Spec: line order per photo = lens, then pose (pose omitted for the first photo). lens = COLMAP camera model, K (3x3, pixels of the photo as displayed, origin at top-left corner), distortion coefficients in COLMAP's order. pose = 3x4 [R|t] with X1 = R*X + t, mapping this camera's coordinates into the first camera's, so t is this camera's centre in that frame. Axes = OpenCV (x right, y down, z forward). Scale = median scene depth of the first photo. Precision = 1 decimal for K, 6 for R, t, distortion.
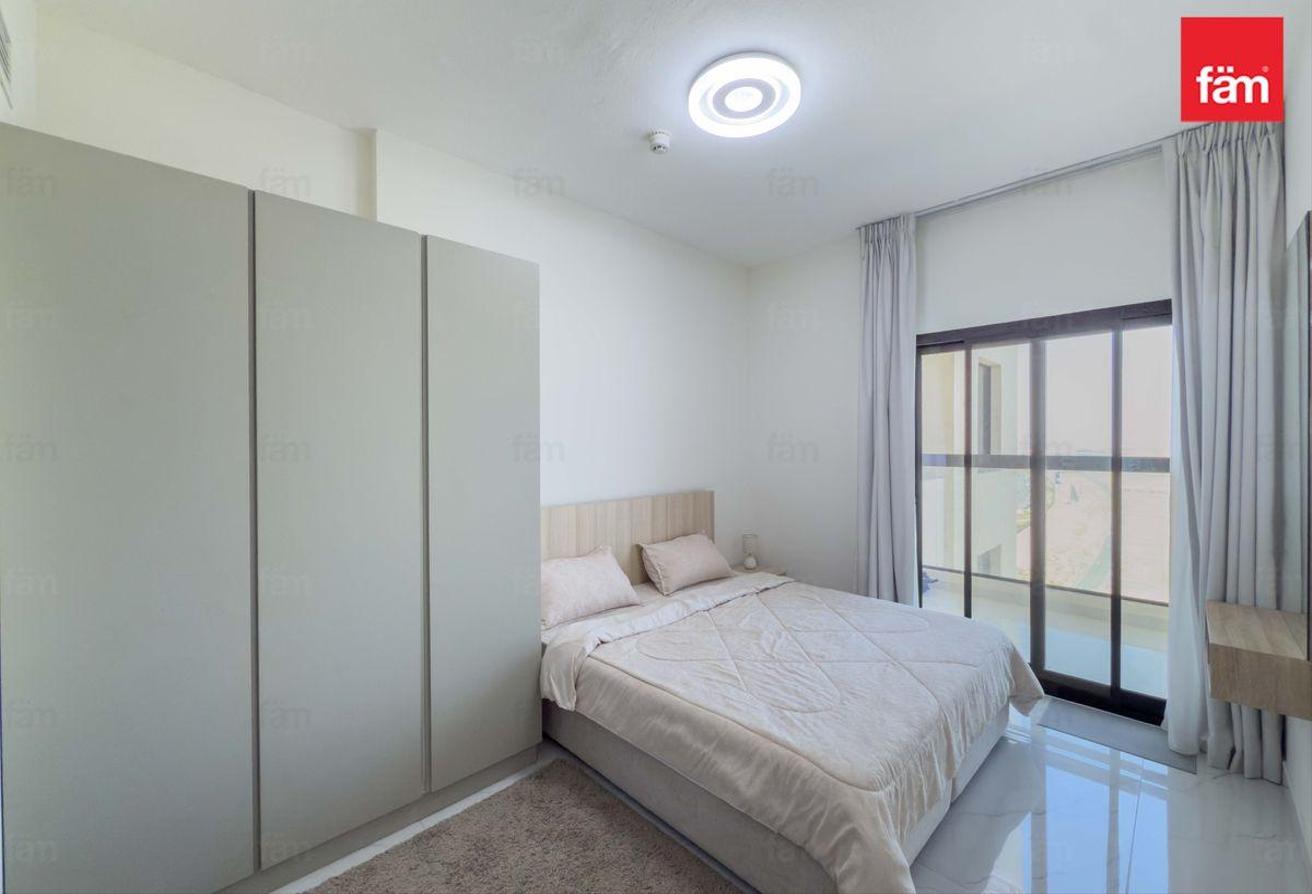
lens RADIAL K [[527.1, 0, 657.5], [0, 527.1, 445.6], [0, 0, 1]] dist [-0.000425, -0.000243]
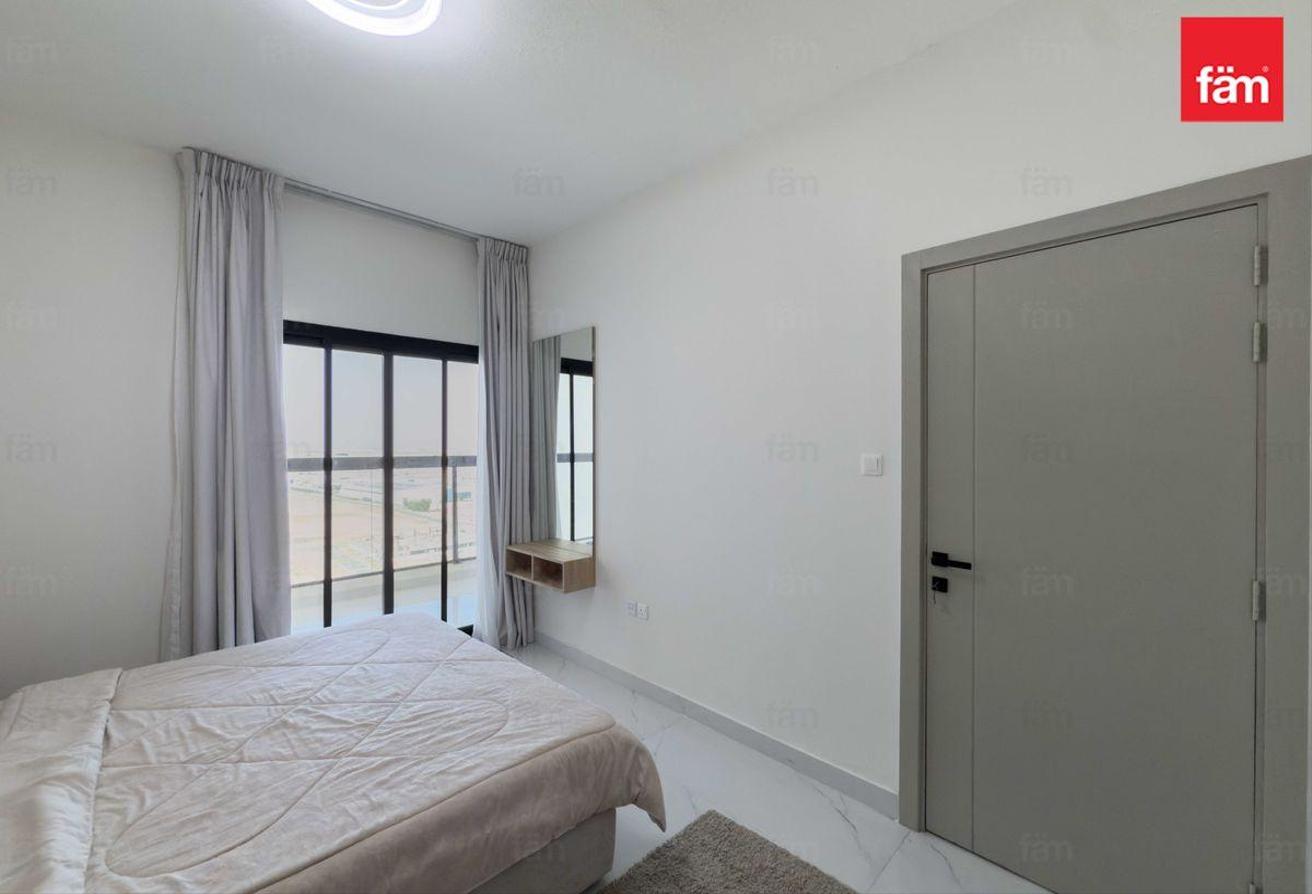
lens RADIAL K [[527.1, 0, 657.5], [0, 527.1, 445.6], [0, 0, 1]] dist [-0.000425, -0.000243]
pose [[-0.002217, 0.000664, 0.999997, -0.441704], [0.007069, 0.999975, -0.000649, 0.000115], [-0.999973, 0.007067, -0.002222, 0.466373]]
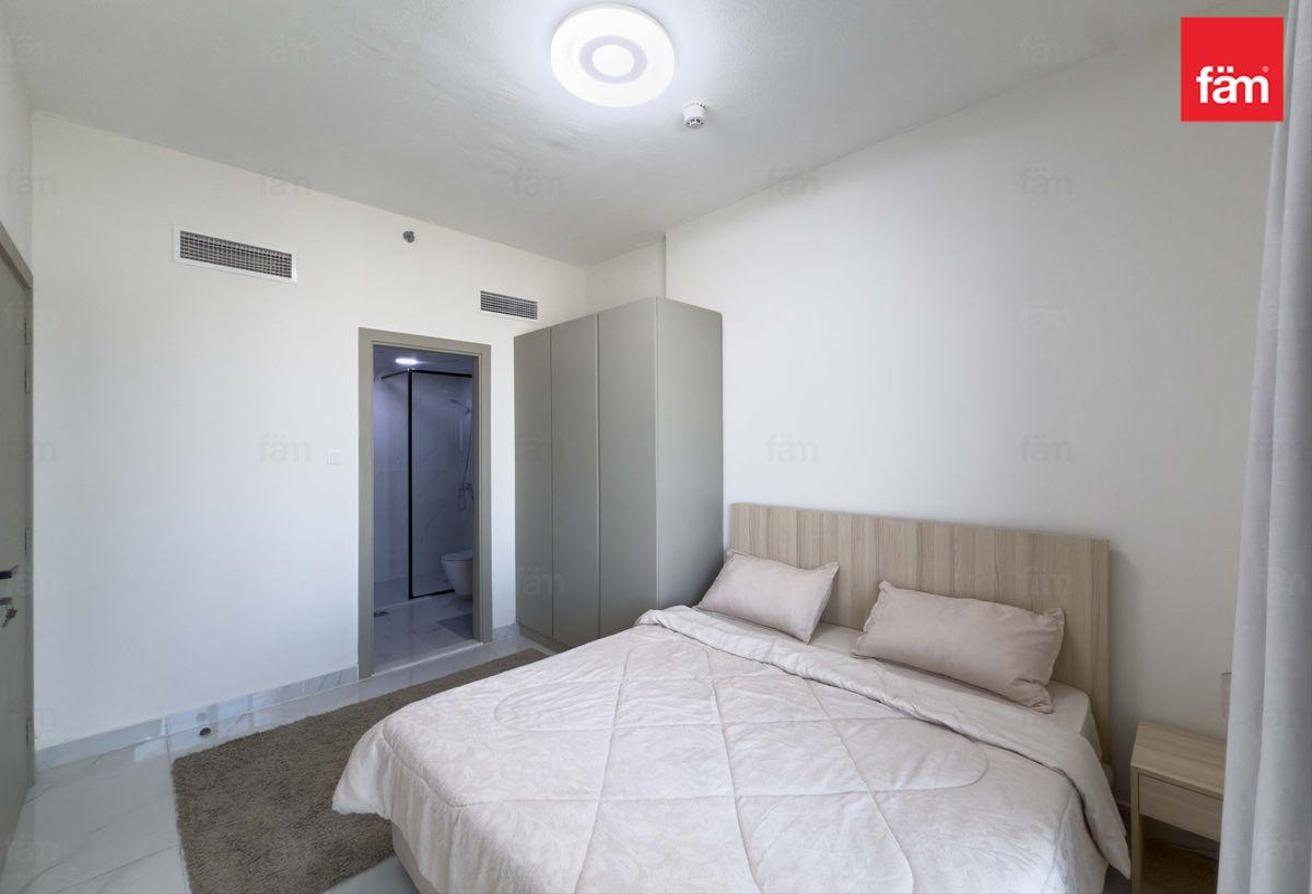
lens RADIAL K [[527.1, 0, 657.5], [0, 527.1, 445.6], [0, 0, 1]] dist [-0.000425, -0.000243]
pose [[-0.052272, -0.011862, -0.998562, 0.852689], [0.013102, 0.999835, -0.012563, 0.006156], [0.998547, -0.013740, -0.052108, 0.880179]]
